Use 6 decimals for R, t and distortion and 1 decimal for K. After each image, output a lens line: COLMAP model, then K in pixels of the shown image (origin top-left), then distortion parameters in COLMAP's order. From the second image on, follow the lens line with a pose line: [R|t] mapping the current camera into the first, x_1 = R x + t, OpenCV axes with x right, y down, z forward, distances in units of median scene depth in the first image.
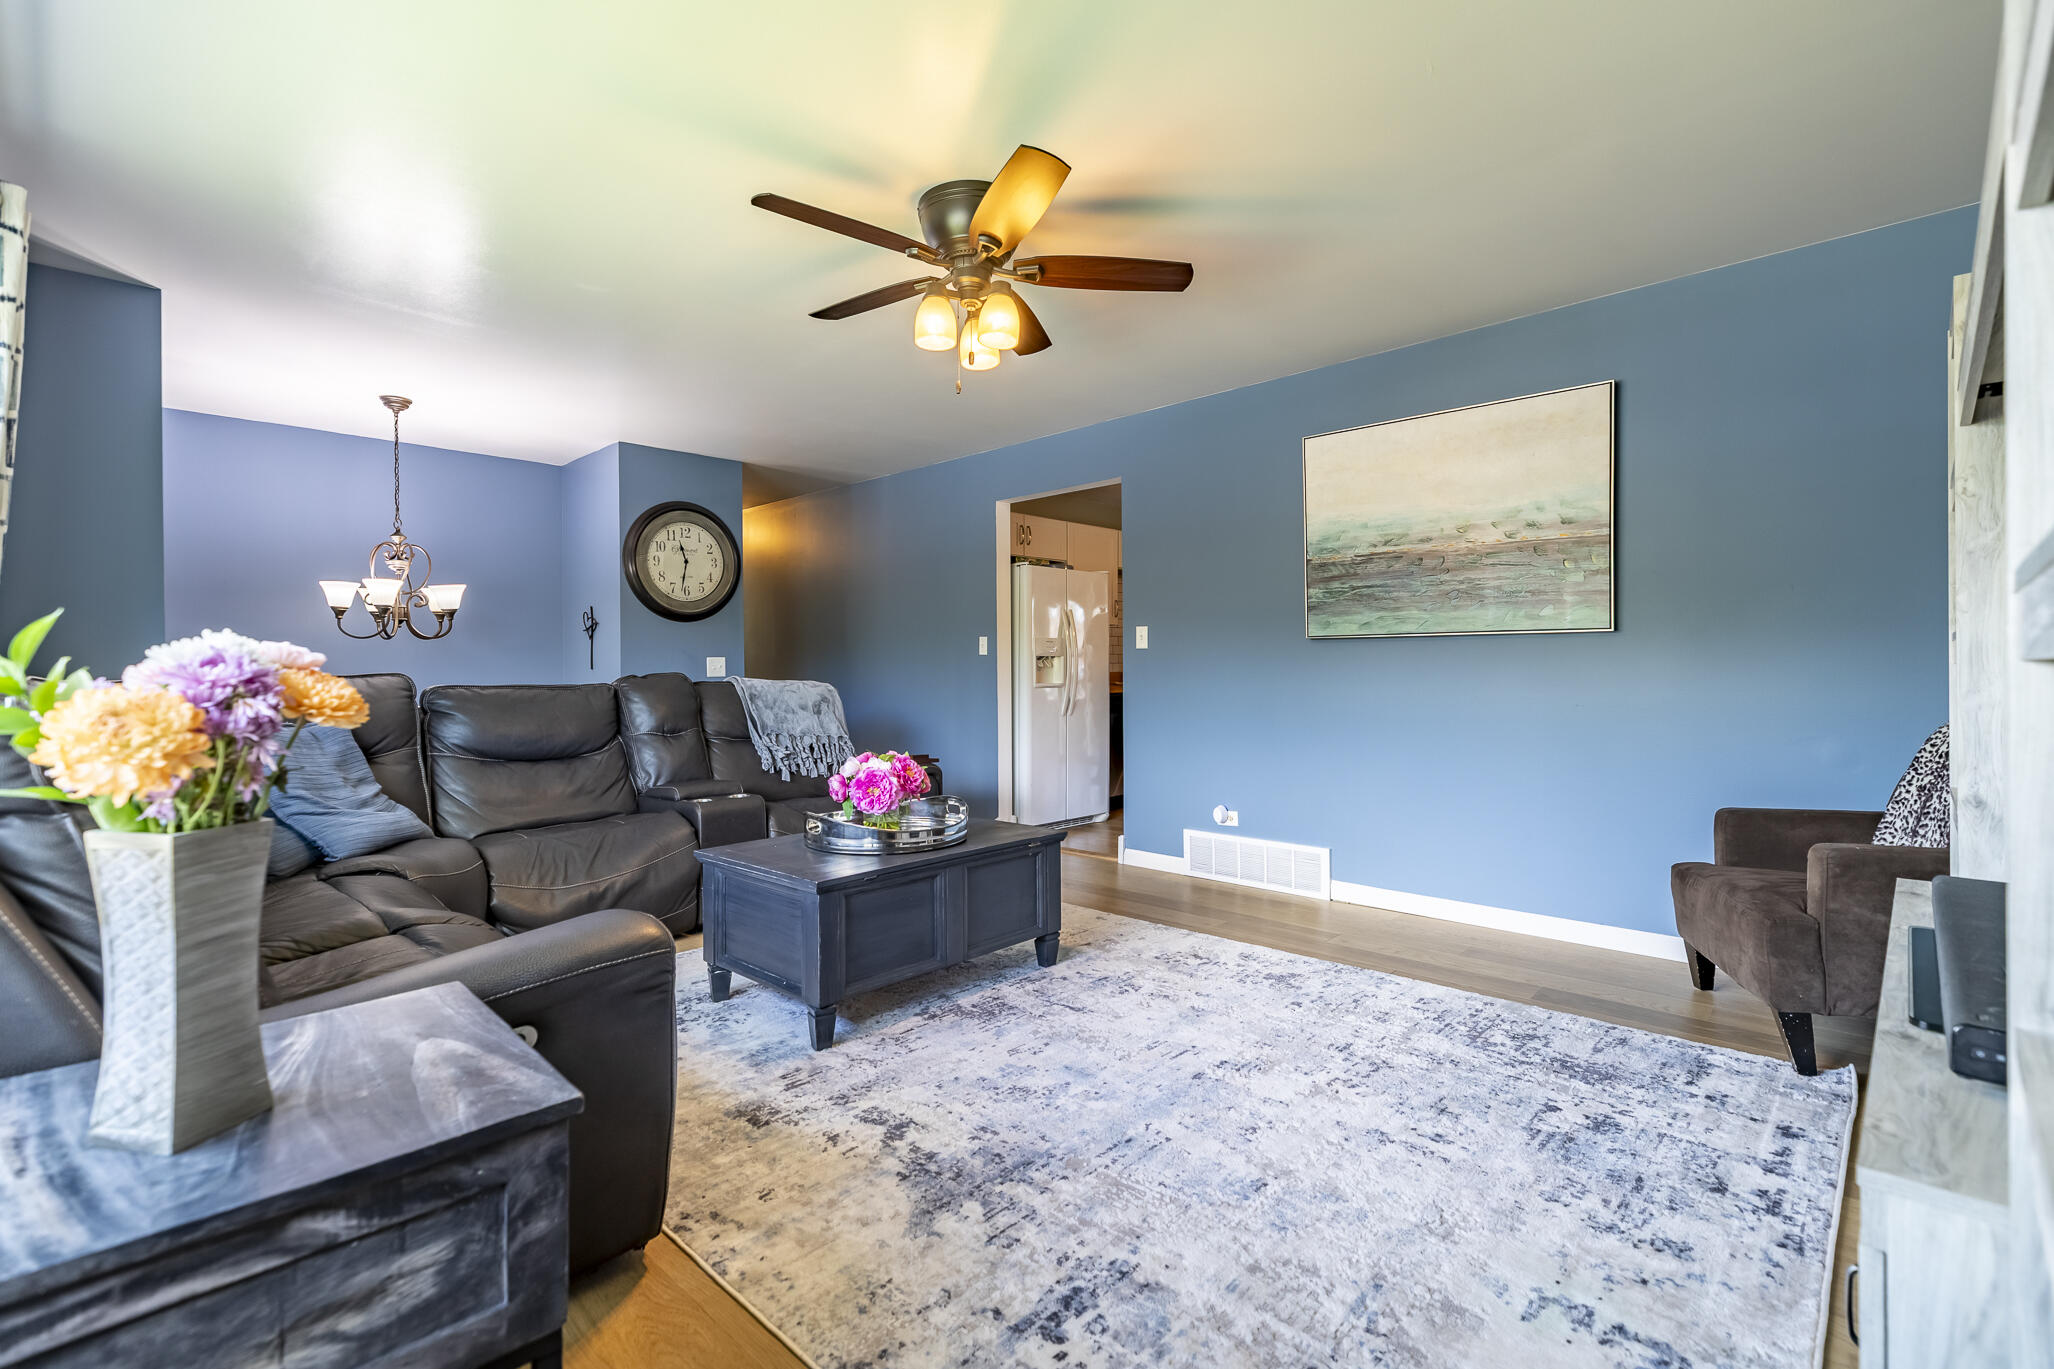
lens RADIAL K [[922.3, 0, 1027.8], [0, 922.3, 671.3], [0, 0, 1]] dist [0.007384, -0.001480]
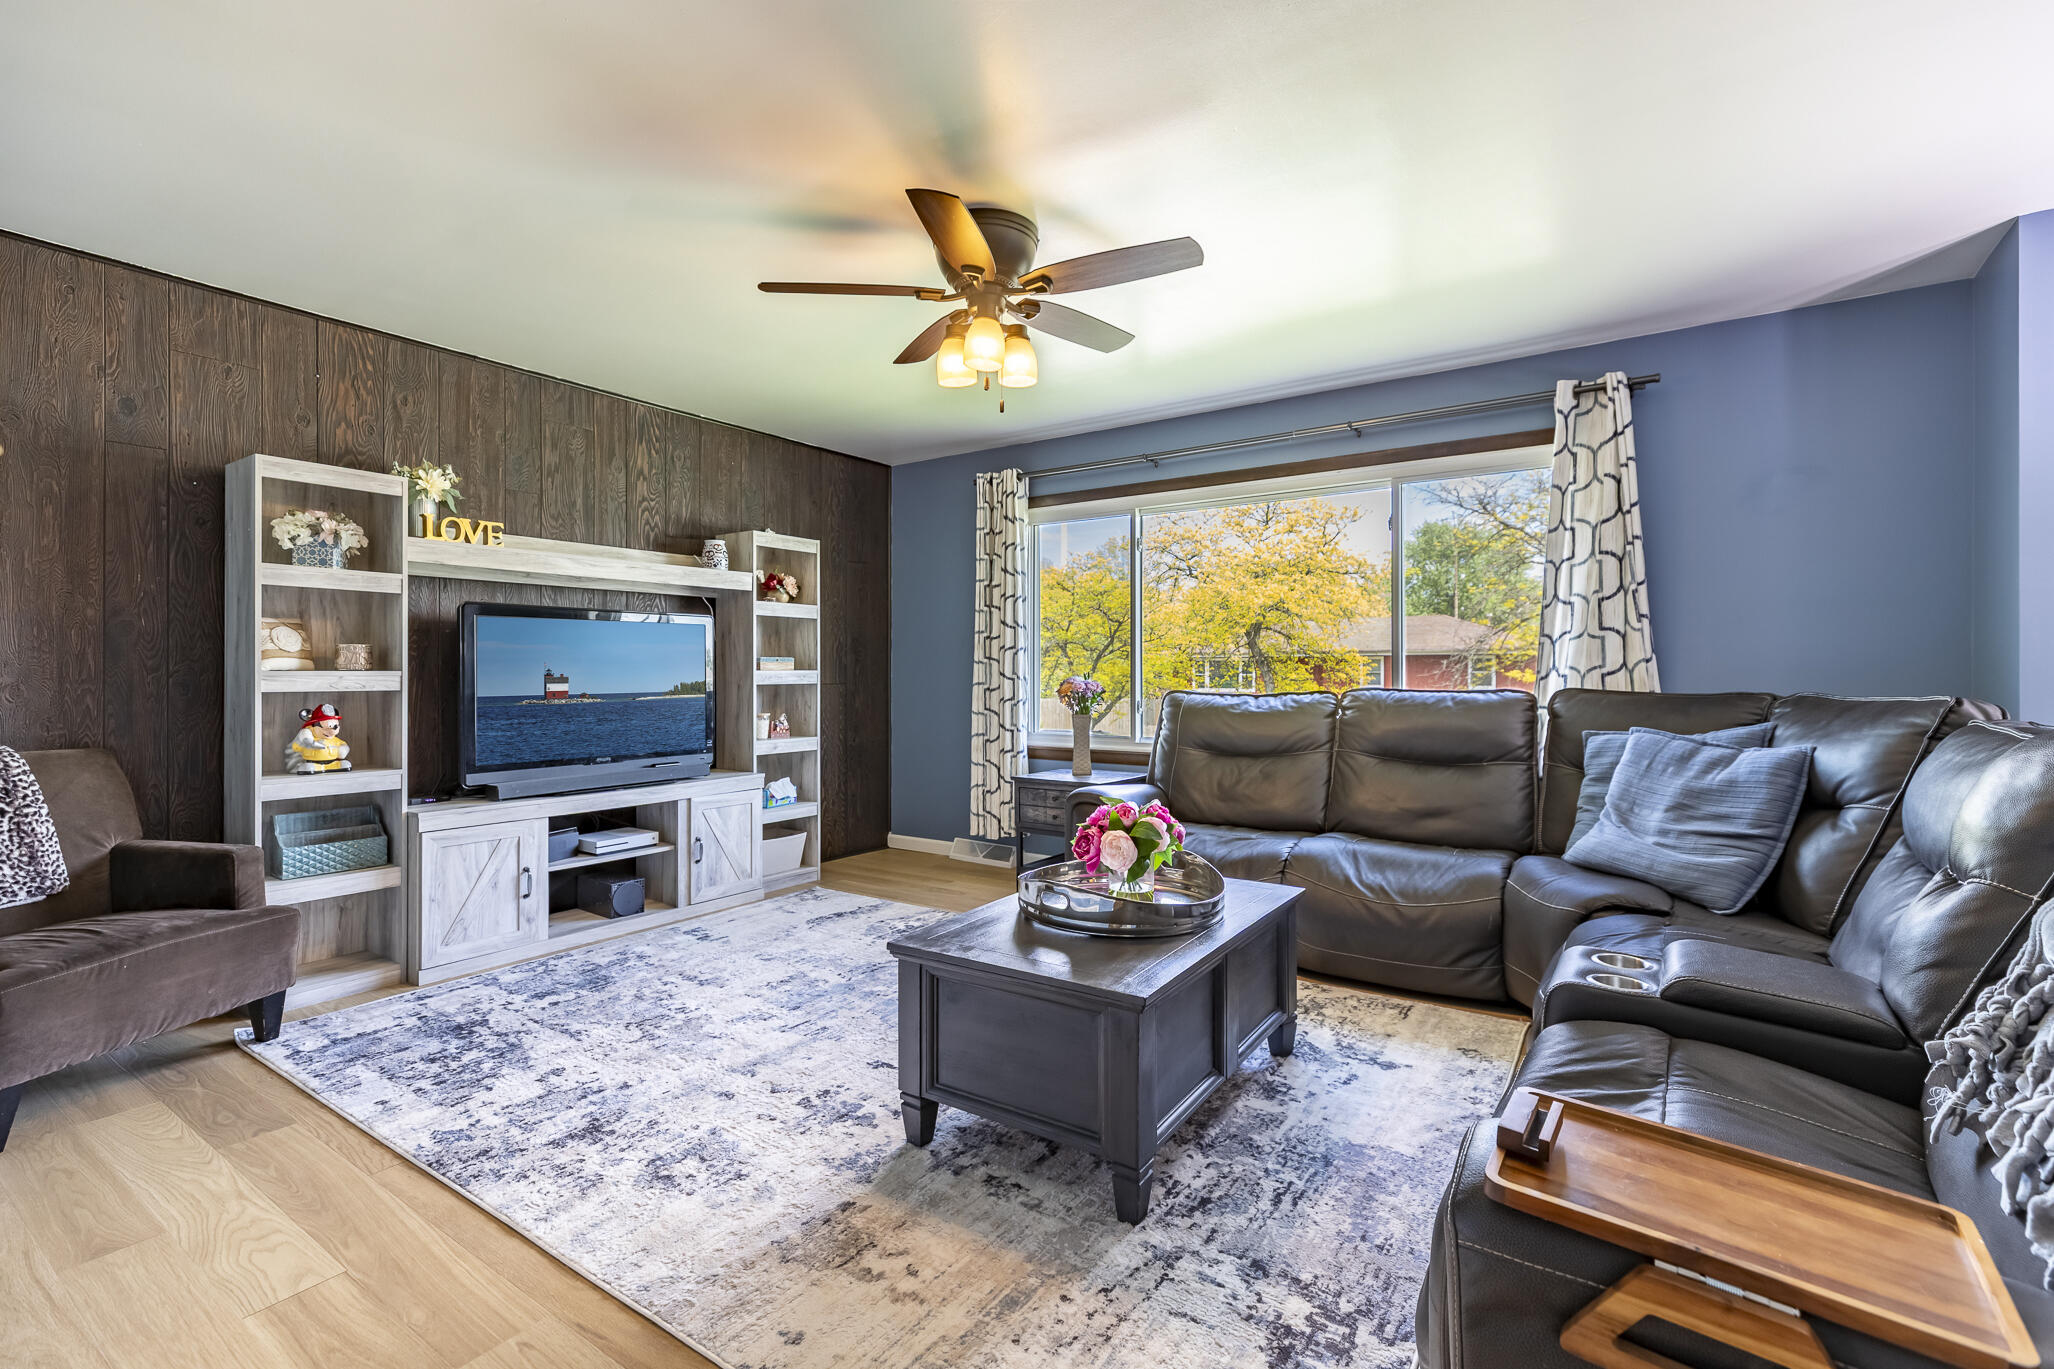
lens RADIAL K [[922.3, 0, 1028.6], [0, 922.3, 676.6], [0, 0, 1]] dist [0.007384, -0.001480]
pose [[-0.987587, 0.008173, -0.156861, 0.060879], [0.006746, 0.999931, 0.009625, -0.032584], [0.156929, 0.008447, -0.987574, 2.249955]]
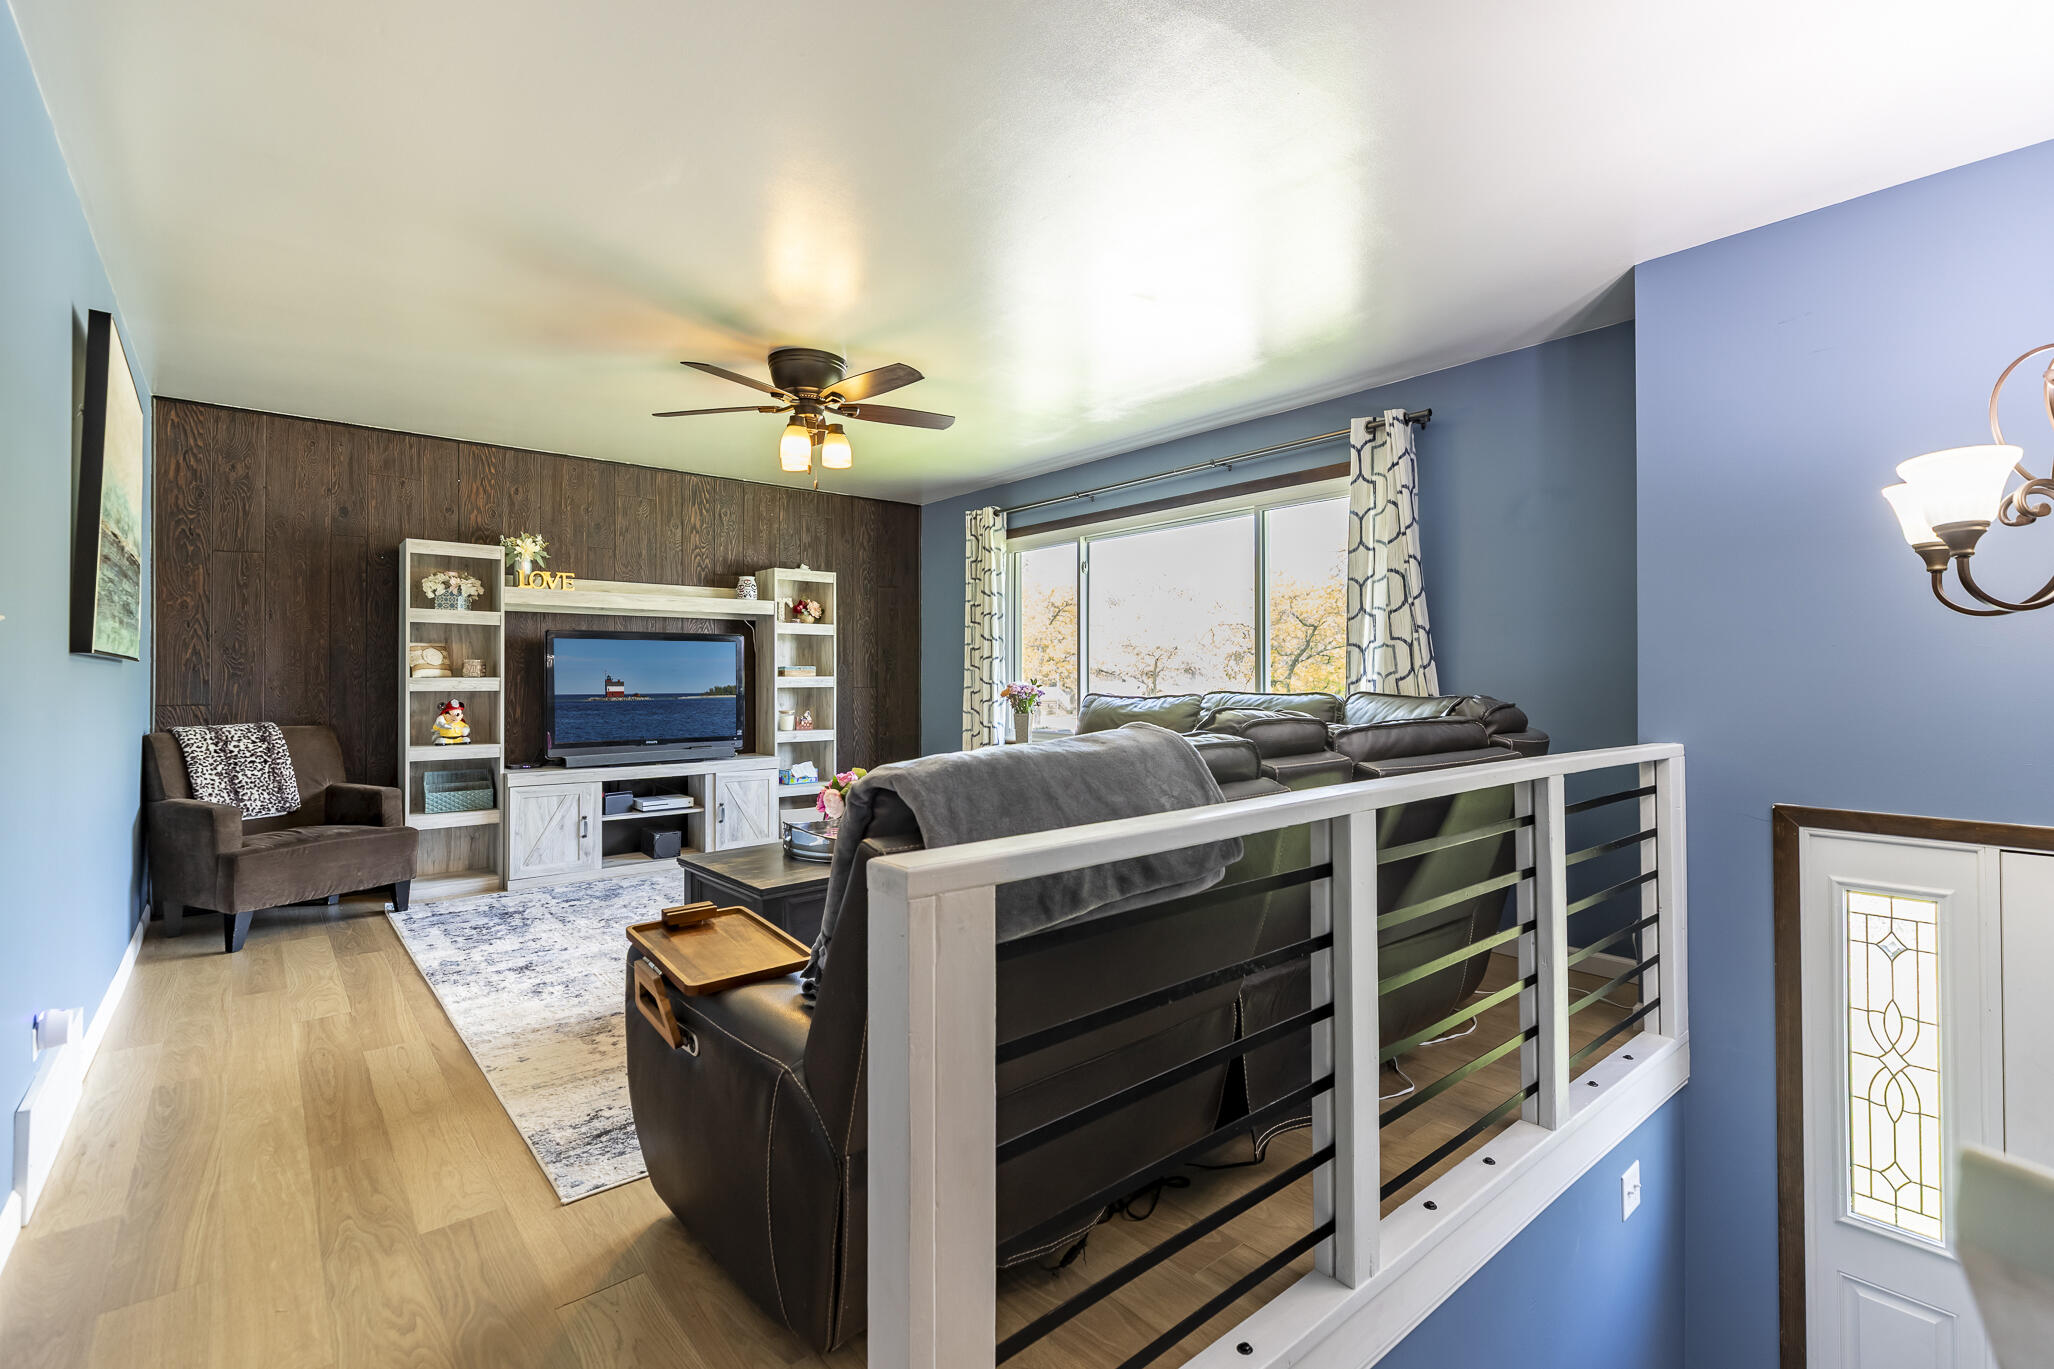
lens RADIAL K [[922.3, 0, 1025.3], [0, 922.3, 676.4], [0, 0, 1]] dist [0.007384, -0.001480]
pose [[-0.994086, 0.008584, 0.108260, -0.597499], [0.008789, 0.999960, 0.001417, -0.029179], [-0.108244, 0.002360, -0.994122, 2.636976]]
